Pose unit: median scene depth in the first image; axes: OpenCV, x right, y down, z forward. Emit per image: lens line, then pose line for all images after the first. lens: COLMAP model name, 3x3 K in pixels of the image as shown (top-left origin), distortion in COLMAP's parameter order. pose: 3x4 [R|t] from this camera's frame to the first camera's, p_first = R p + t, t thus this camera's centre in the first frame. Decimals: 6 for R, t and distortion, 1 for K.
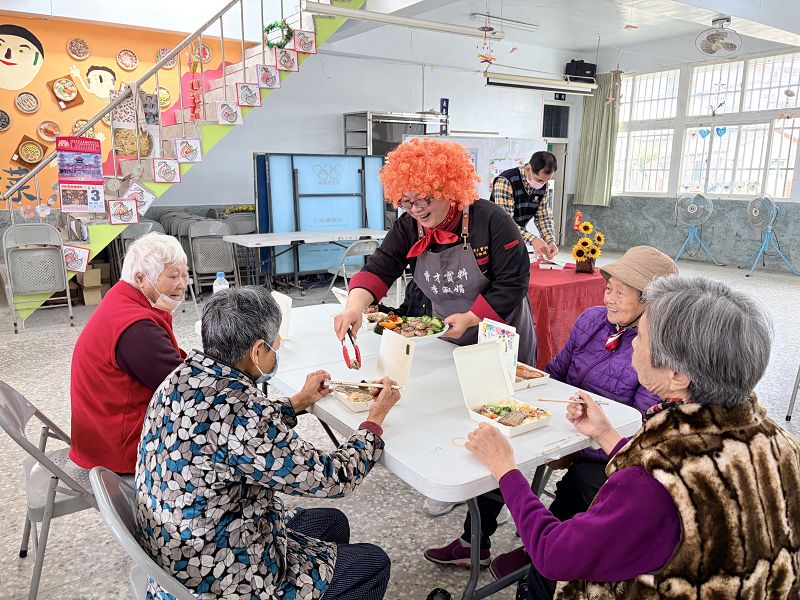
lens RADIAL K [[633.7, 0, 402.4], [0, 633.7, 305.0], [0, 0, 1]] dist [0.025278, -0.021334]
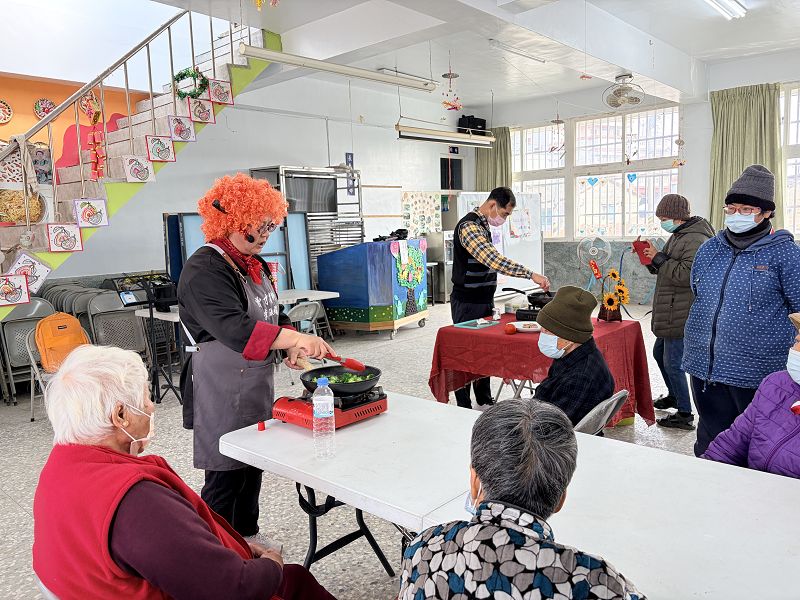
lens RADIAL K [[633.7, 0, 416.5], [0, 633.7, 294.9], [0, 0, 1]] dist [0.025278, -0.021334]
pose [[0.968532, -0.067612, 0.239529, -0.111127], [0.091170, 0.991881, -0.088663, -0.017286], [-0.231589, 0.107711, 0.966832, 0.079199]]
